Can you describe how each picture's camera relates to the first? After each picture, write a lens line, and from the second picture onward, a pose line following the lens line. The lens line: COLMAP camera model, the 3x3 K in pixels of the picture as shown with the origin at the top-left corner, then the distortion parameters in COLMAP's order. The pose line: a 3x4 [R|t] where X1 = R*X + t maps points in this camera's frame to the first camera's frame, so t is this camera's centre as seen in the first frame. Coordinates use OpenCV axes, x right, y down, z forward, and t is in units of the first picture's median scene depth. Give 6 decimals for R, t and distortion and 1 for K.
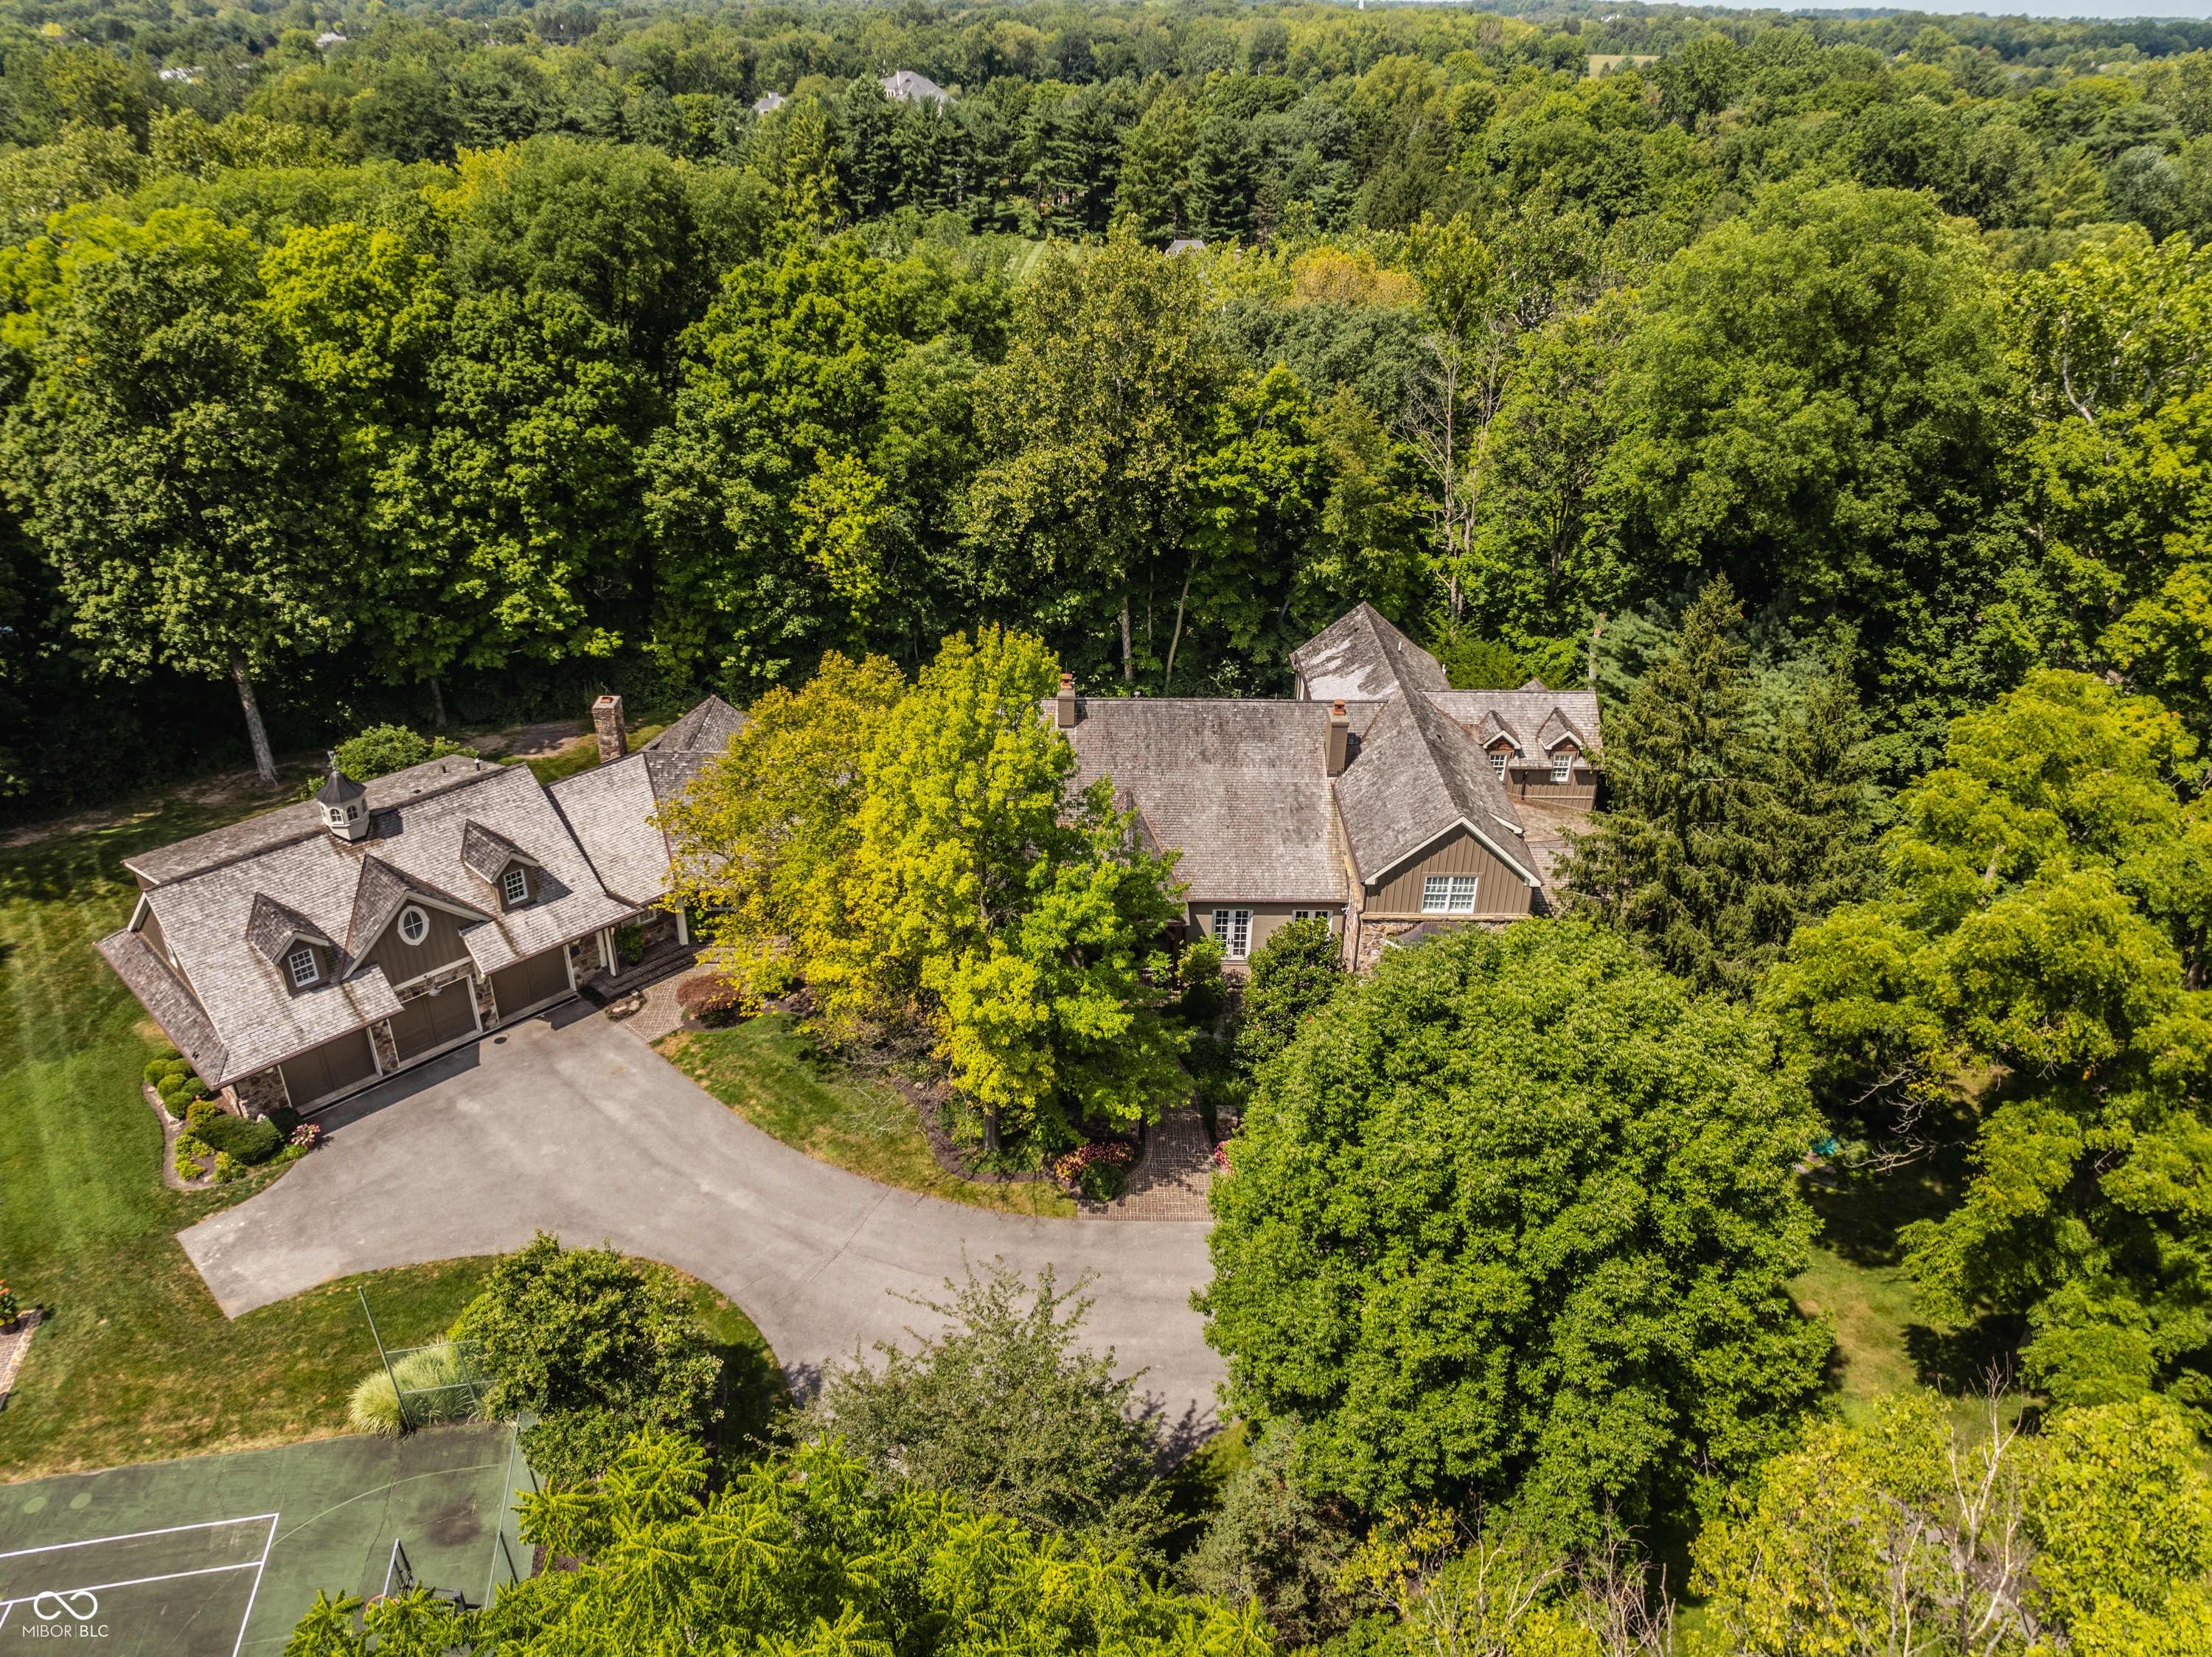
lens RADIAL K [[1565.3, 0, 1105.1], [0, 1565.3, 803.8], [0, 0, 1]] dist [-0.044191, -0.000091]
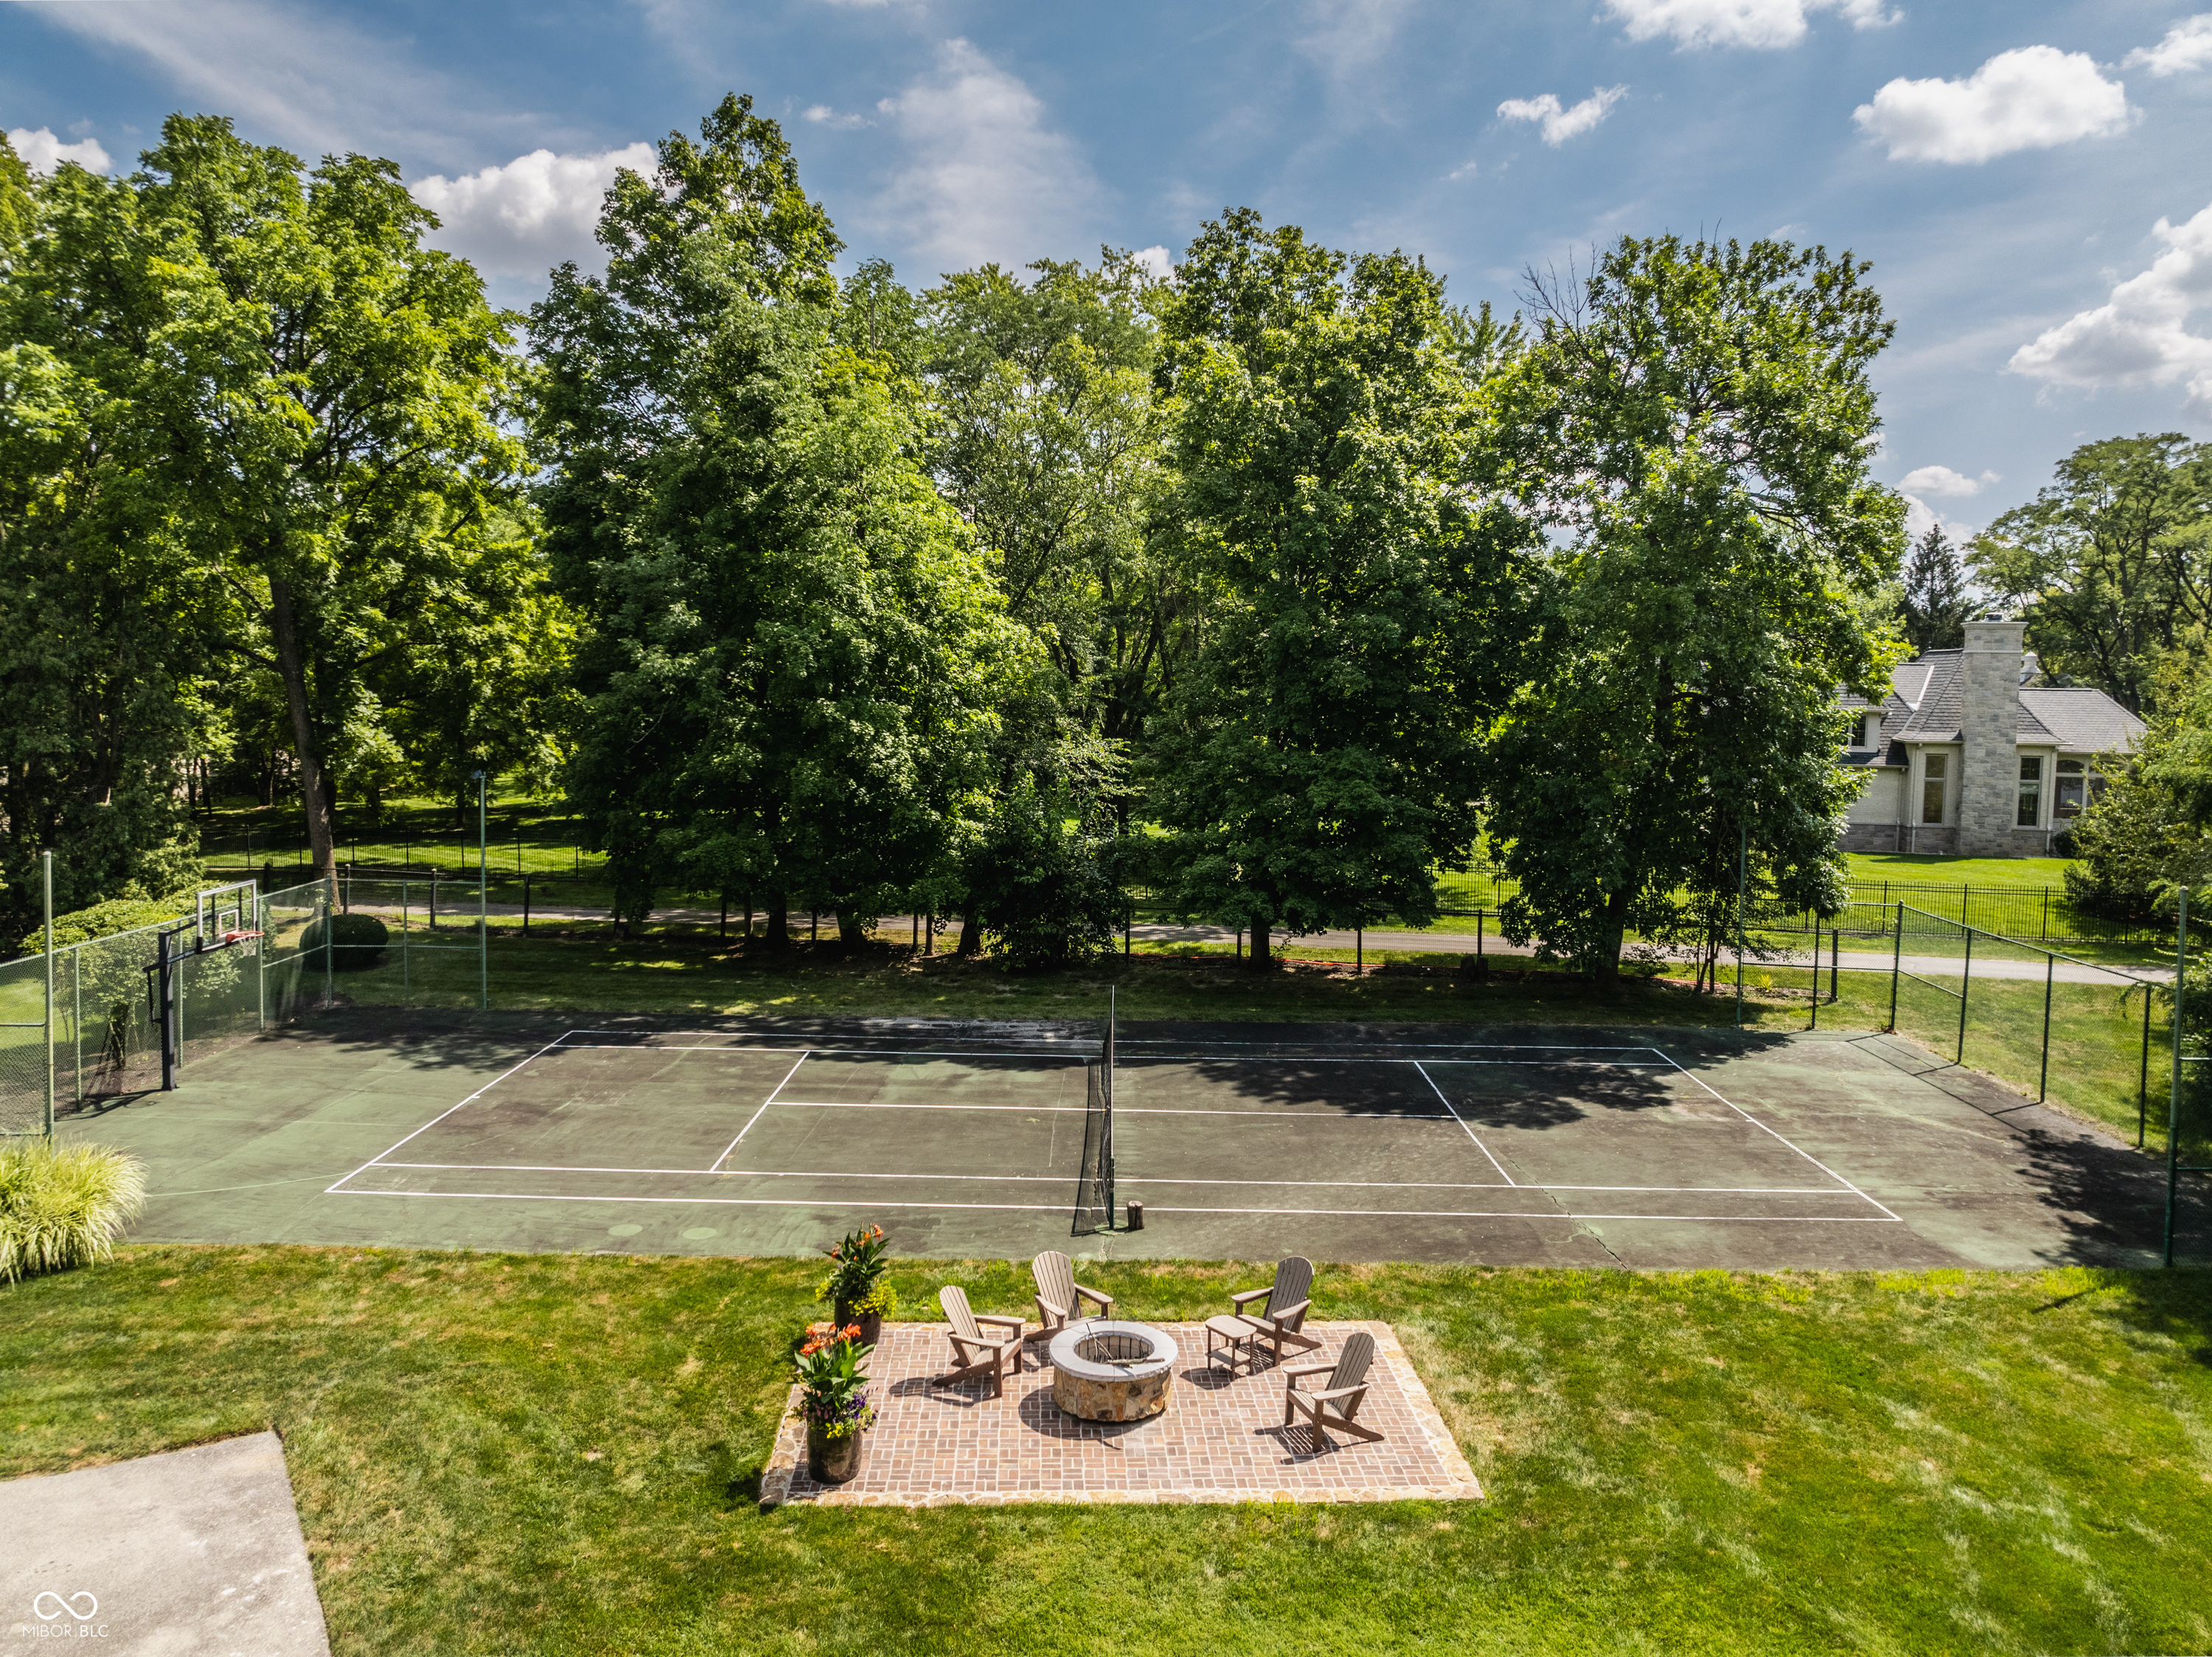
lens RADIAL K [[1565.3, 0, 1105.1], [0, 1565.3, 803.8], [0, 0, 1]] dist [-0.044191, -0.000091]
pose [[-0.979013, -0.039040, 0.200024, -0.511013], [0.071809, 0.852454, 0.517847, 0.019967], [-0.190728, 0.521342, -0.831760, 0.728920]]
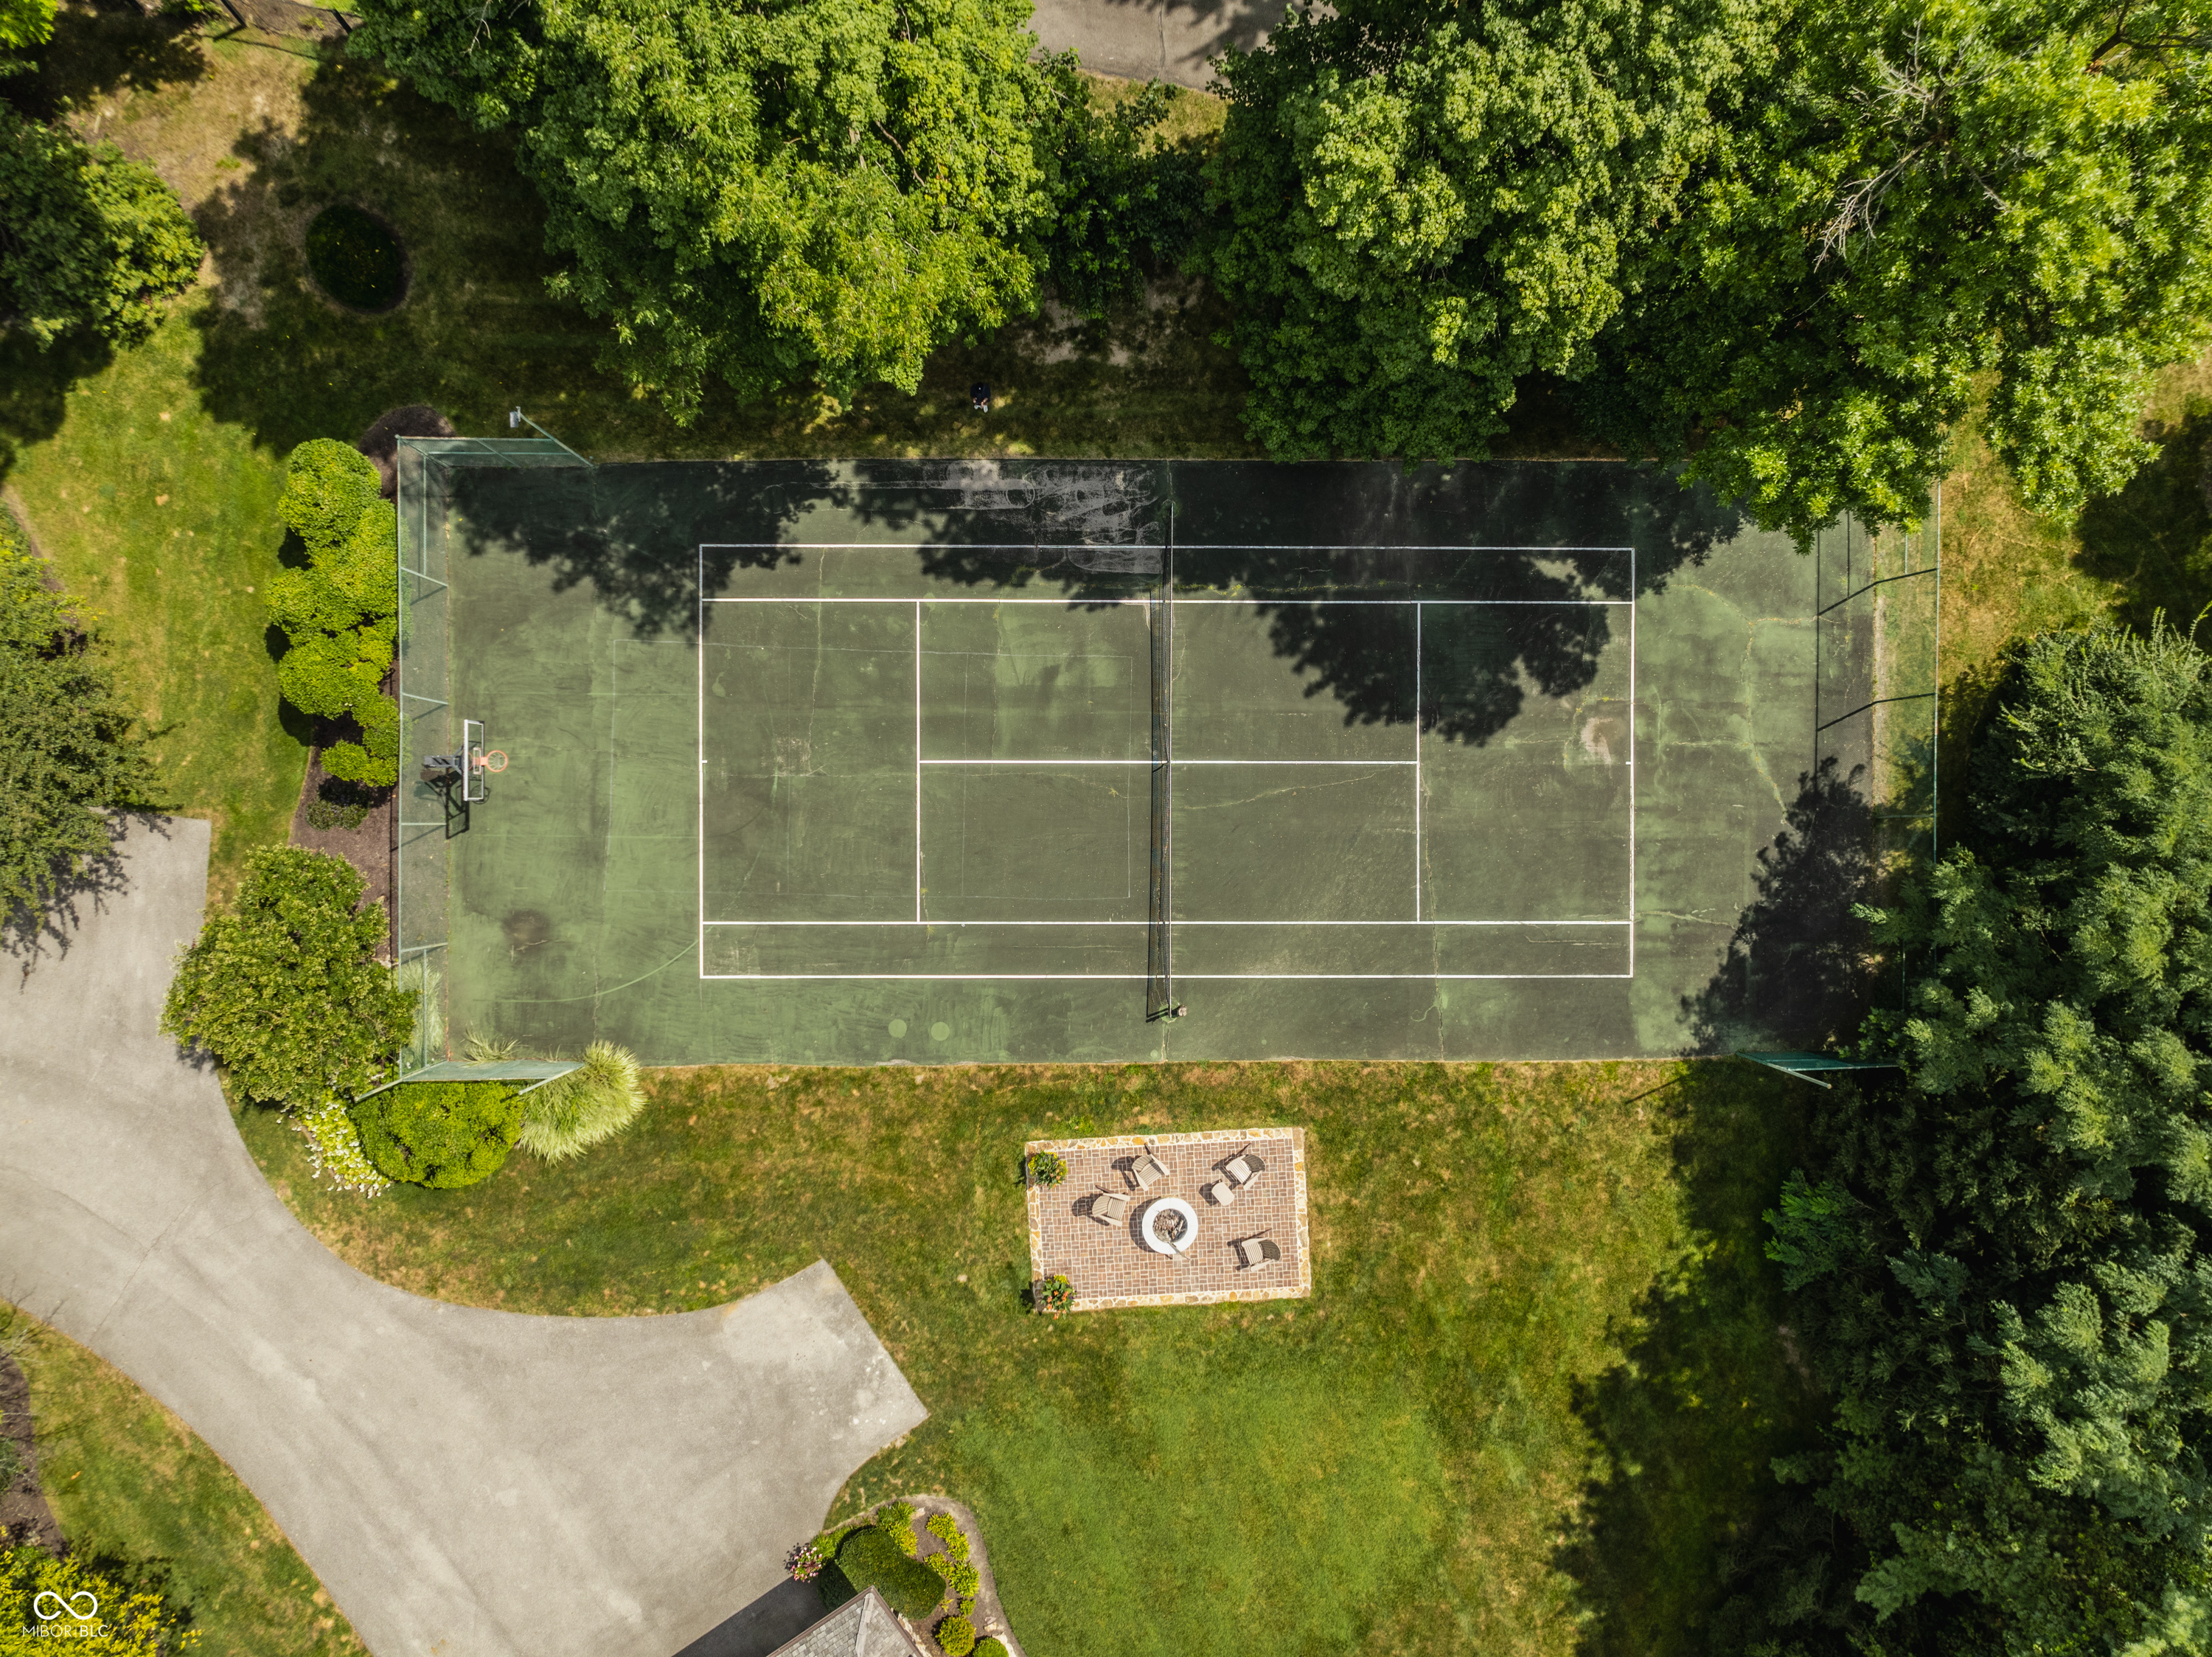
lens RADIAL K [[1544.0, 0, 1109.9], [0, 1544.0, 849.4], [0, 0, 1]] dist [-0.028814, -0.000198]
pose [[-0.979821, -0.198234, -0.025563, -0.407051], [0.071402, -0.466602, 0.881580, -0.203827], [-0.186687, 0.861966, 0.471341, 0.207392]]
